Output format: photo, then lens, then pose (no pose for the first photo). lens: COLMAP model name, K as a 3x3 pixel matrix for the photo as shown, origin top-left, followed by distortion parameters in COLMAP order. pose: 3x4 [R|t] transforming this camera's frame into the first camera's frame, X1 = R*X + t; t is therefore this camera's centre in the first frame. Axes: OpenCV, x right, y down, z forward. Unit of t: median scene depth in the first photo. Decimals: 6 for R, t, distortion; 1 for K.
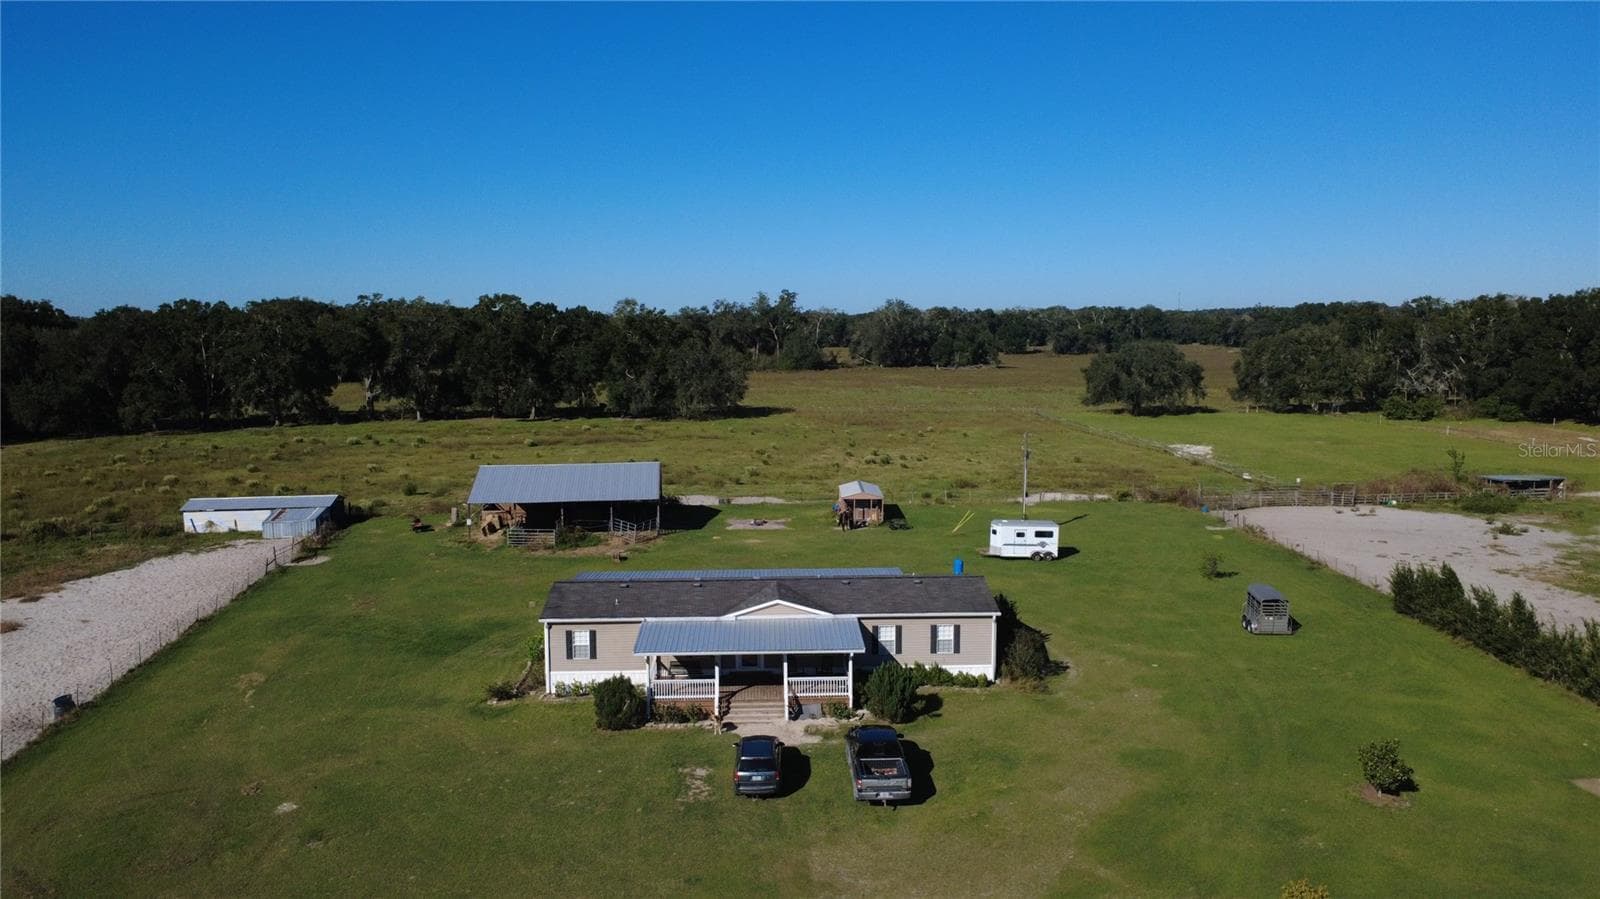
lens RADIAL K [[1164.4, 0, 796.3], [0, 1164.4, 449.0], [0, 0, 1]] dist [-0.002405, 0.001559]
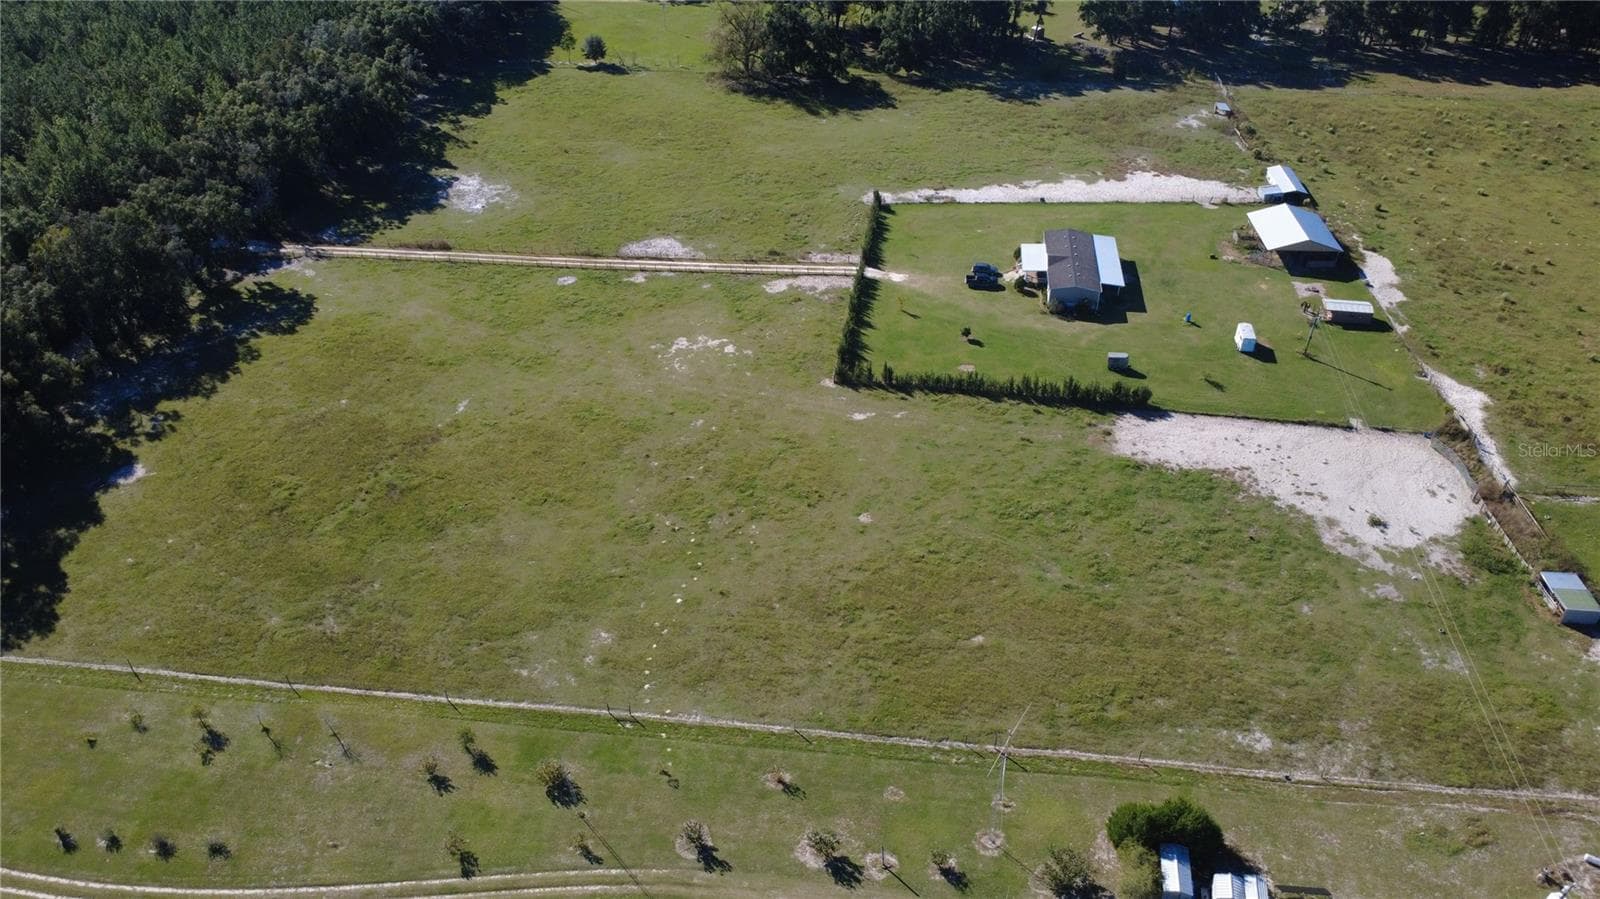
lens RADIAL K [[1164.4, 0, 796.3], [0, 1164.4, 449.0], [0, 0, 1]] dist [-0.002405, 0.001559]
pose [[-0.162254, 0.589267, -0.791478, 2.259162], [-0.103899, 0.787446, 0.607564, -1.027761], [0.981264, 0.180814, -0.066542, 0.389725]]
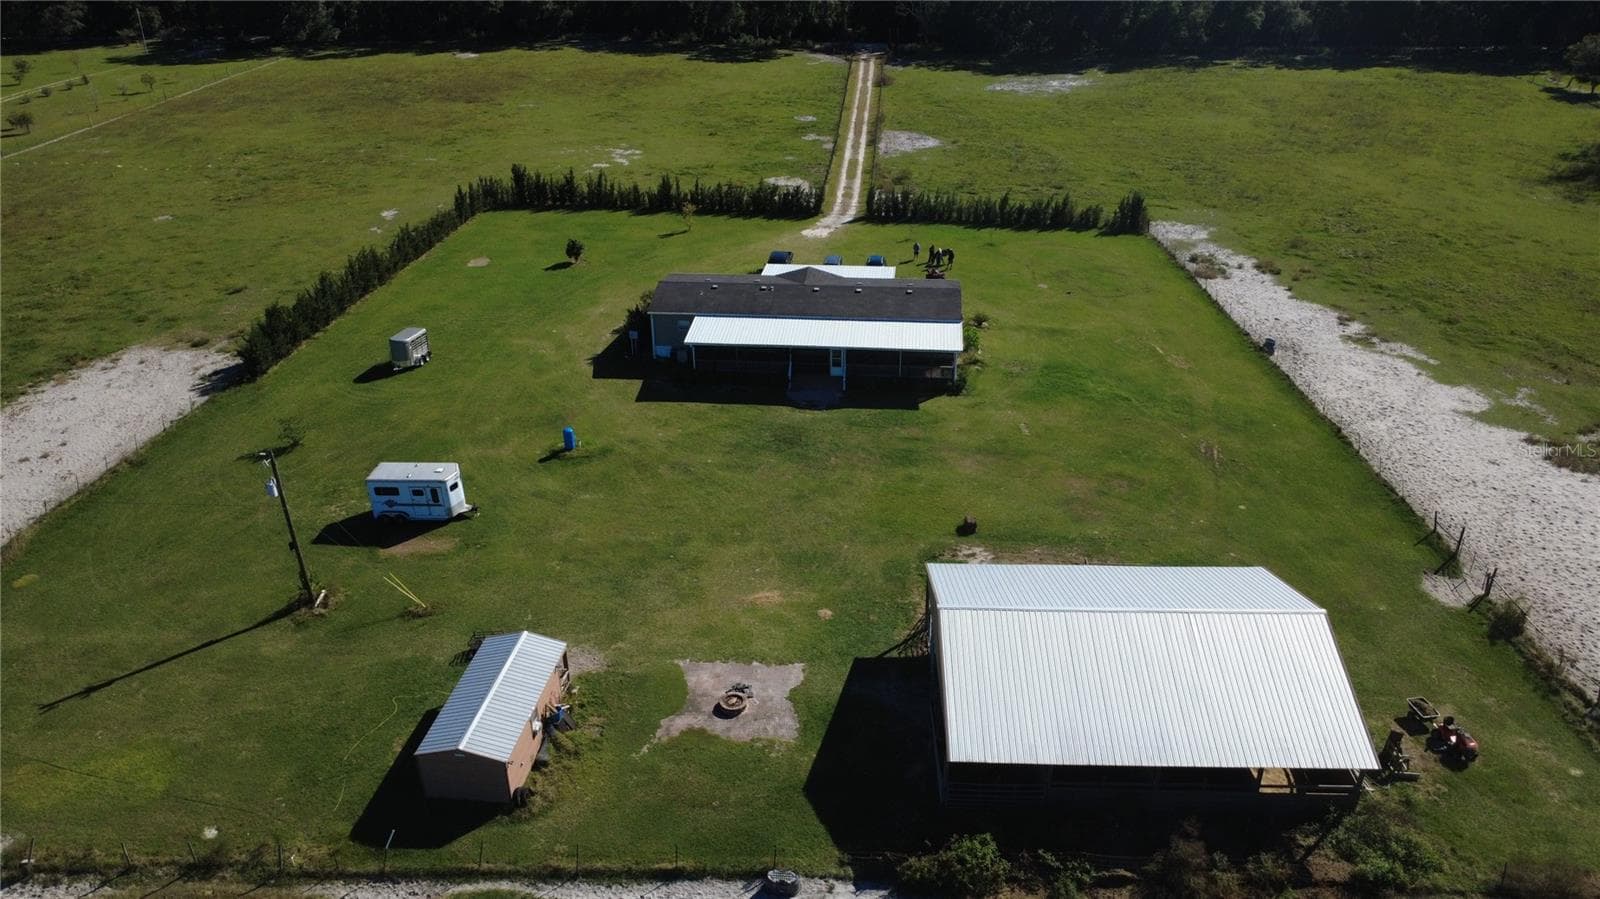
lens RADIAL K [[1164.4, 0, 796.3], [0, 1164.4, 449.0], [0, 0, 1]] dist [-0.002405, 0.001559]
pose [[-0.990954, -0.056500, 0.121727, -0.136154], [0.019949, 0.834960, 0.549949, -0.358838], [-0.132709, 0.547403, -0.826280, 1.643496]]
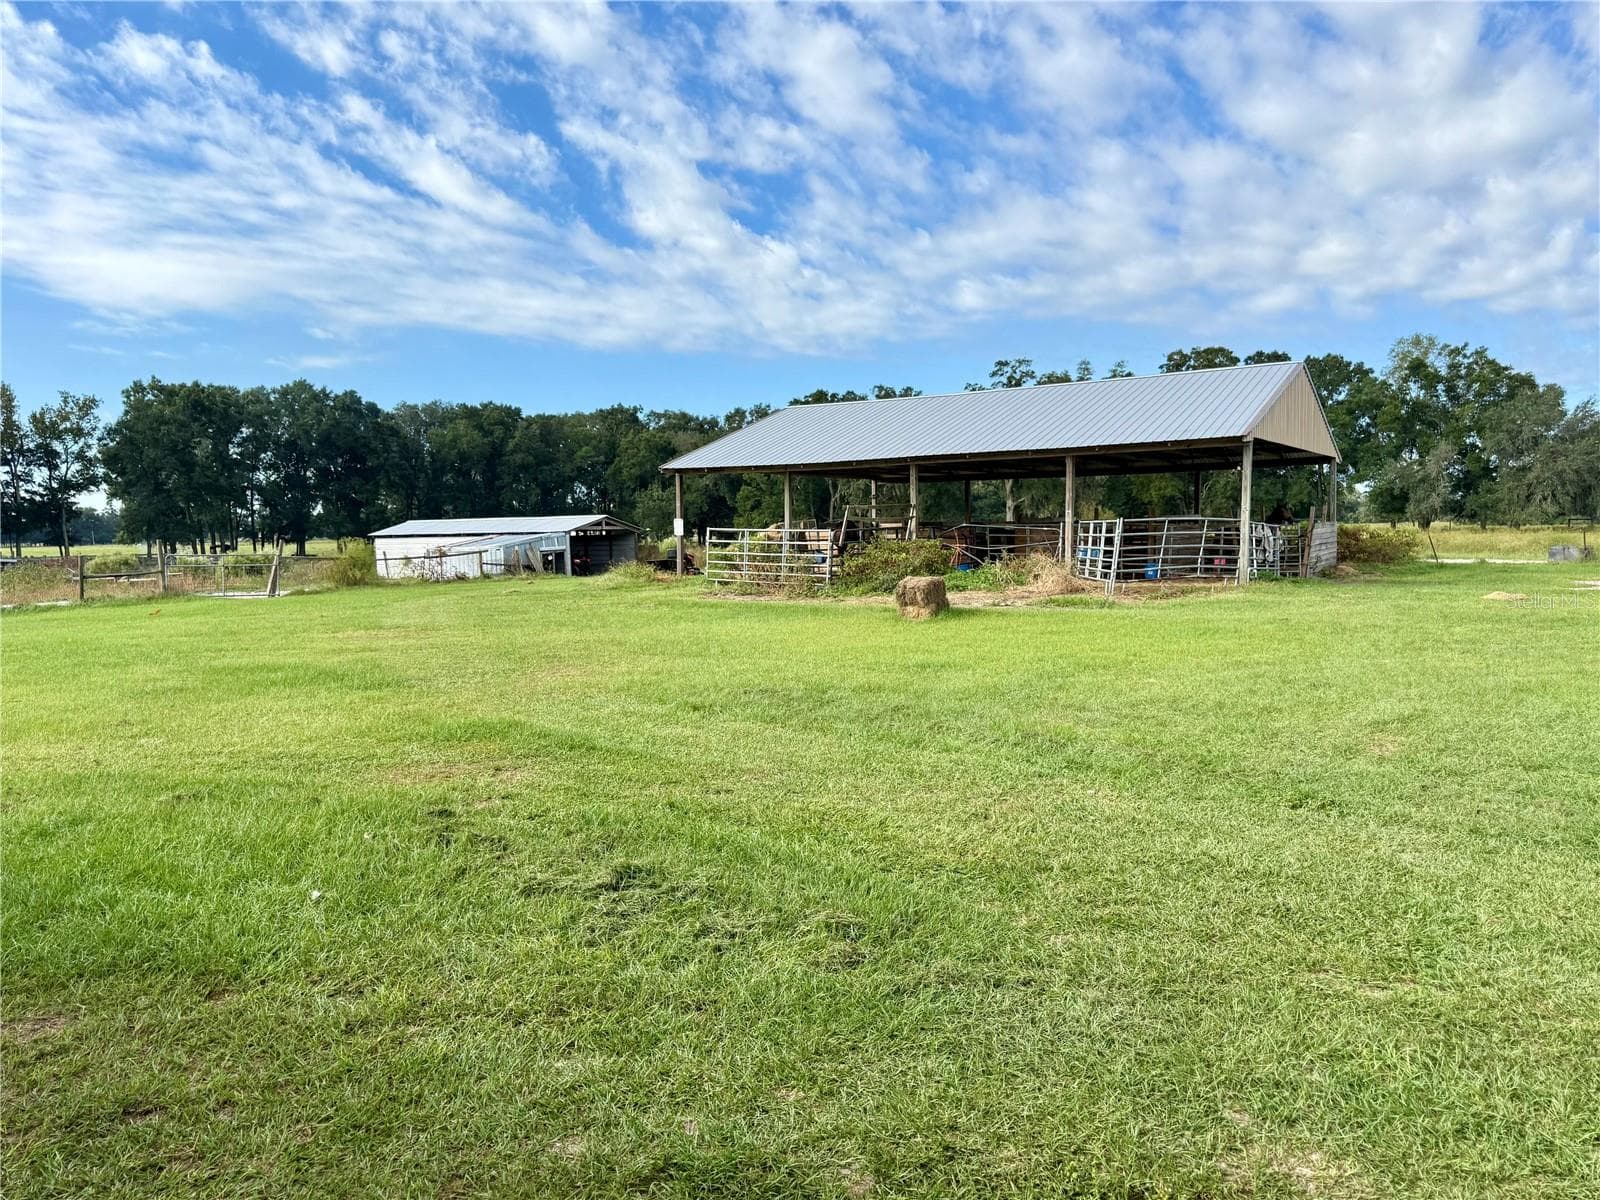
lens RADIAL K [[1155.4, 0, 799.7], [0, 1155.4, 630.8], [0, 0, 1]] dist [0.089001, -0.095961]
pose [[0.789488, 0.046998, -0.611964, -0.046343], [-0.059383, 0.998235, 0.000053, 0.105040], [0.610887, 0.036298, 0.790885, 0.850726]]
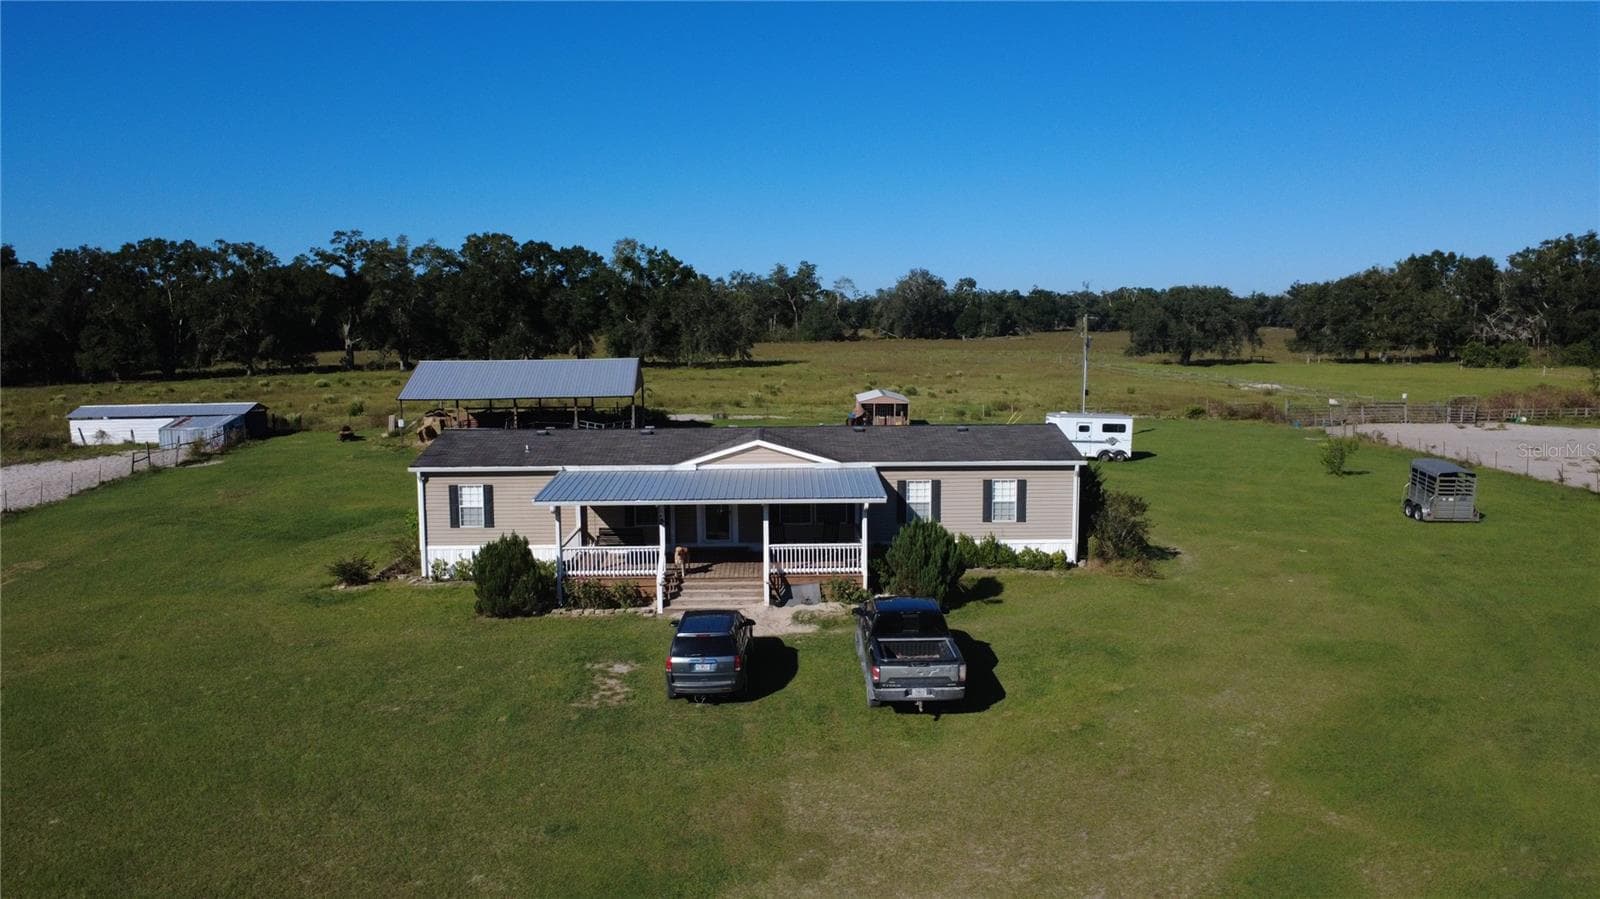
lens RADIAL K [[1164.4, 0, 796.3], [0, 1164.4, 449.0], [0, 0, 1]] dist [-0.002405, 0.001559]
pose [[0.999815, 0.000801, -0.019205, 0.013089], [-0.000764, 0.999998, 0.001897, 0.089764], [0.019207, -0.001882, 0.999814, 0.215457]]
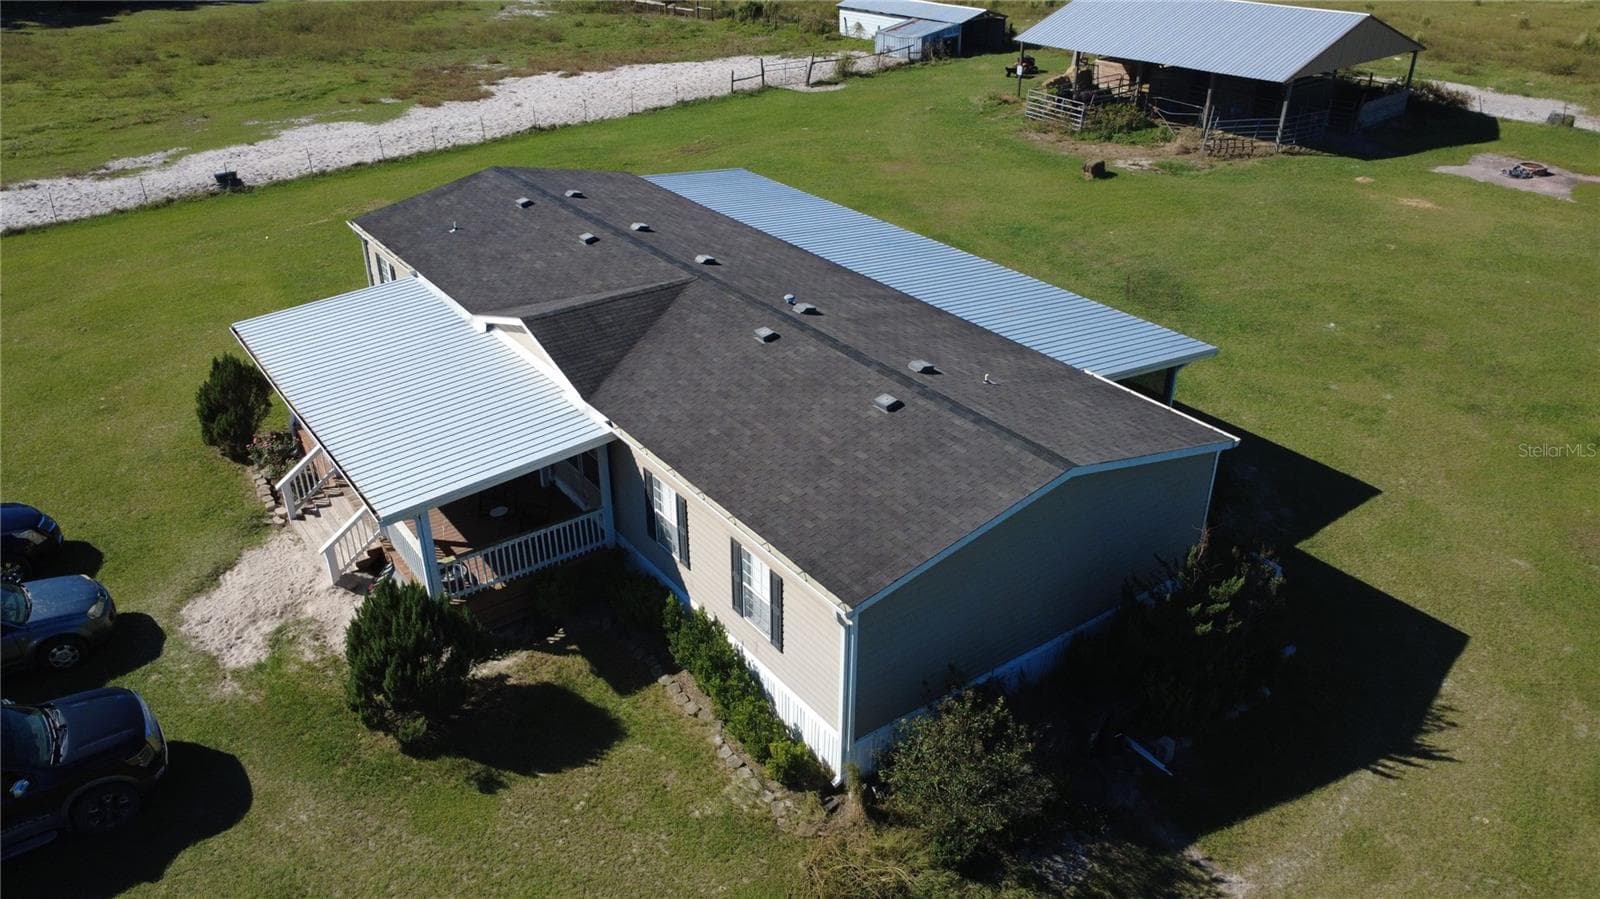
lens RADIAL K [[1164.4, 0, 796.3], [0, 1164.4, 449.0], [0, 0, 1]] dist [-0.002405, 0.001559]
pose [[0.556864, 0.396241, -0.729997, 0.243169], [-0.095095, 0.903510, 0.417883, -0.008089], [0.825142, -0.163285, 0.540813, 0.570954]]
